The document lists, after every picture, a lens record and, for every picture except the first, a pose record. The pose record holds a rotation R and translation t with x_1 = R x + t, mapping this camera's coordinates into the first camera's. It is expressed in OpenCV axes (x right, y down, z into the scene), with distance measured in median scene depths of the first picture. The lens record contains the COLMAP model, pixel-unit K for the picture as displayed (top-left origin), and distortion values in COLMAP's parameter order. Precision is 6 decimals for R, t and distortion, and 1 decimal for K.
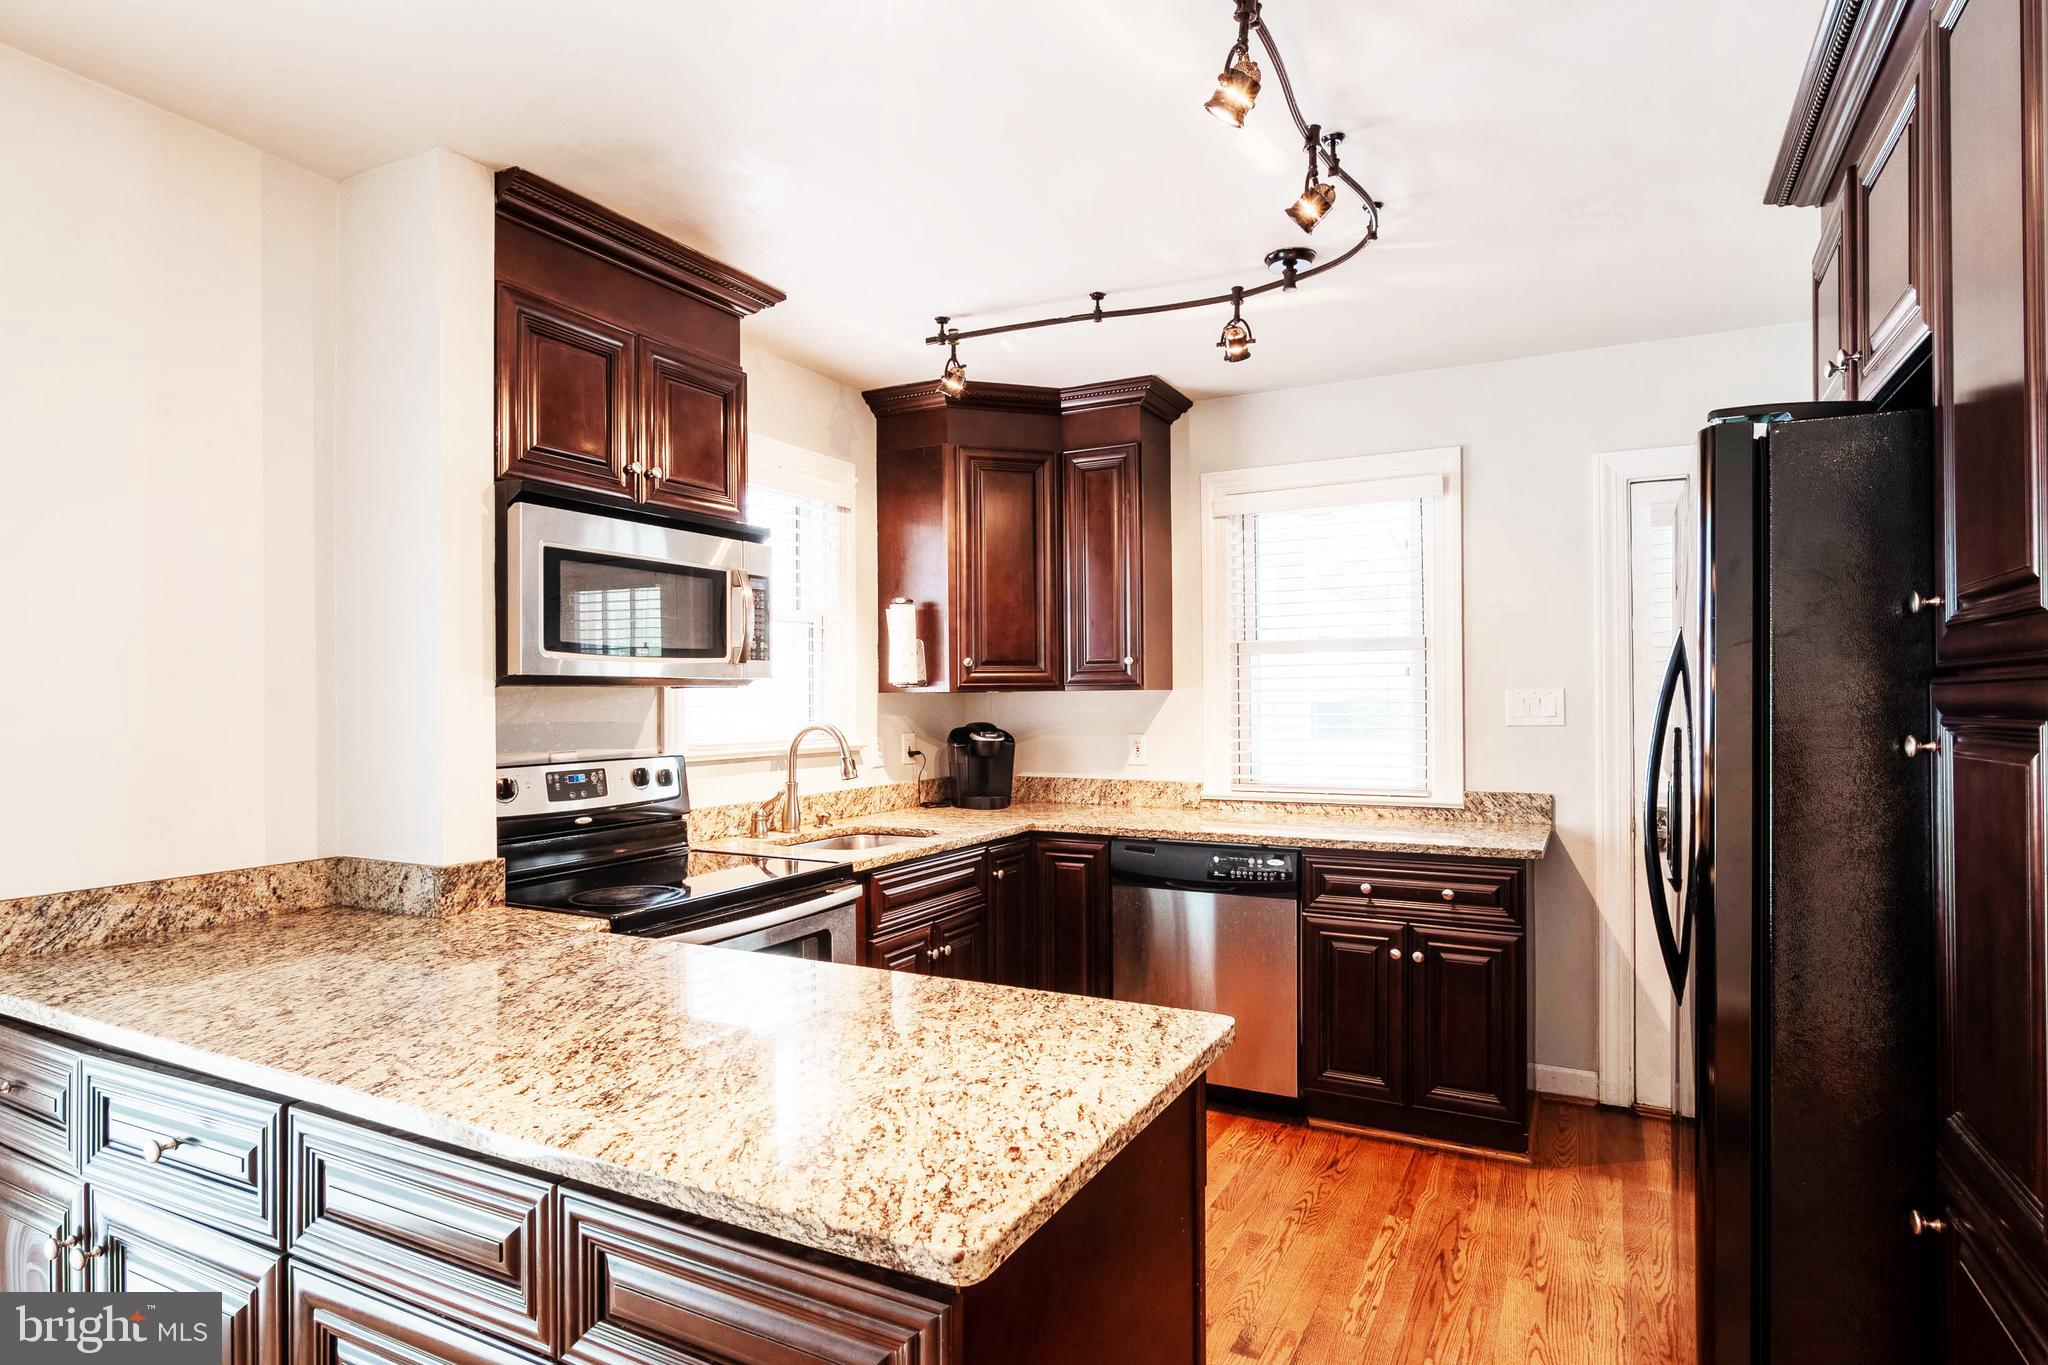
lens RADIAL K [[1018.0, 0, 1147.0], [0, 1018.0, 689.1], [0, 0, 1]] dist [0.000277, 0.000663]
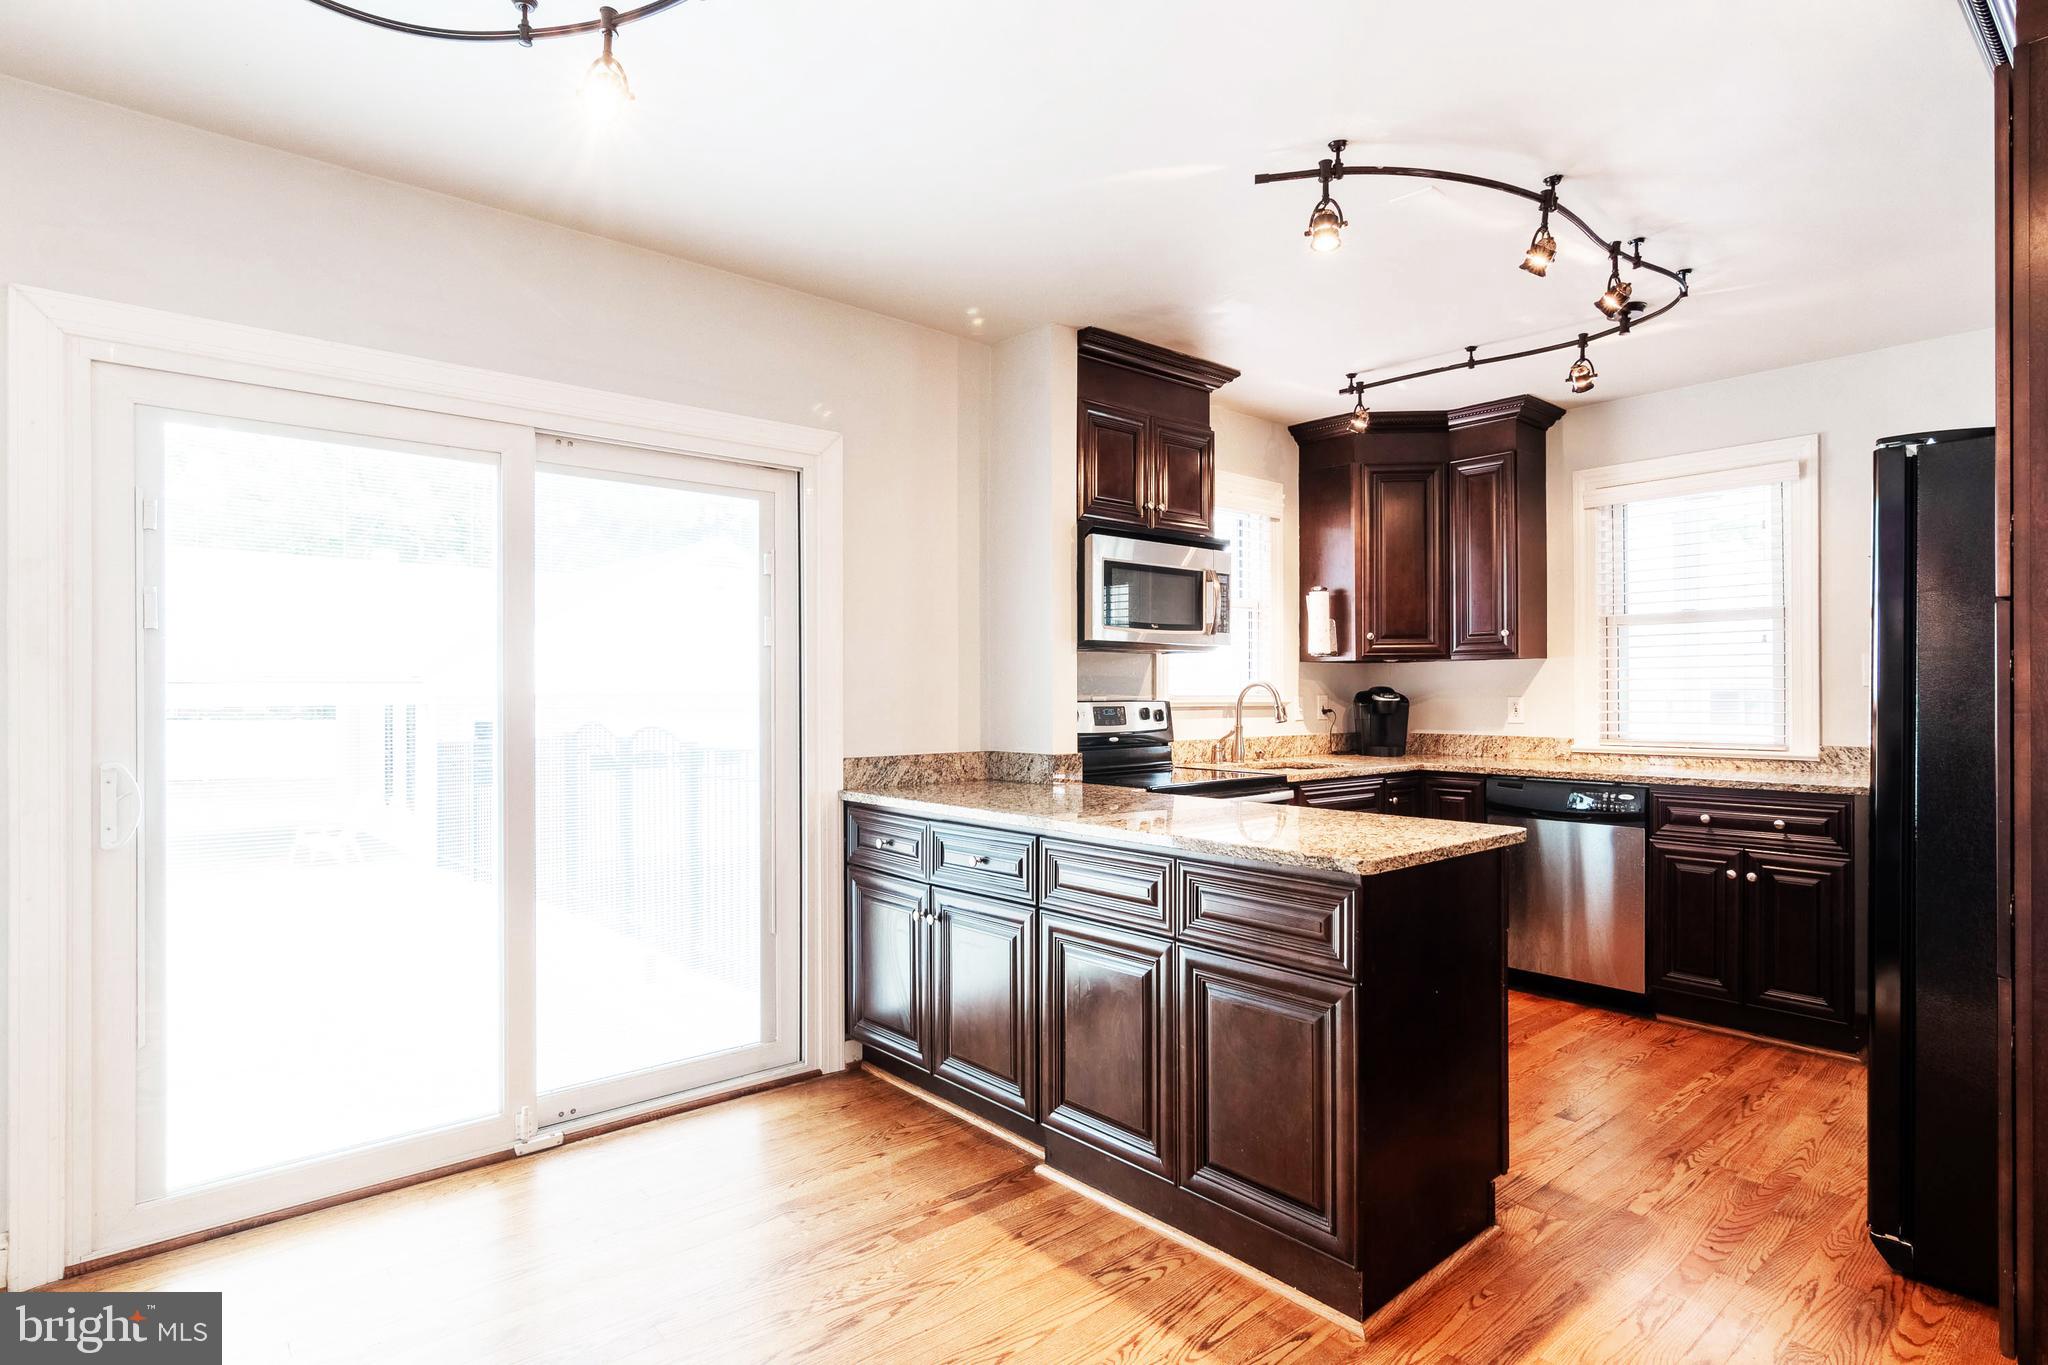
lens RADIAL K [[1069.4, 0, 1153.7], [0, 1069.4, 689.3], [0, 0, 1]] dist [-0.001239, -0.000139]
pose [[0.929868, 0.004830, -0.367862, 0.076496], [-0.002838, 0.999978, 0.005957, 0.040116], [0.367882, -0.004495, 0.929861, -0.406982]]
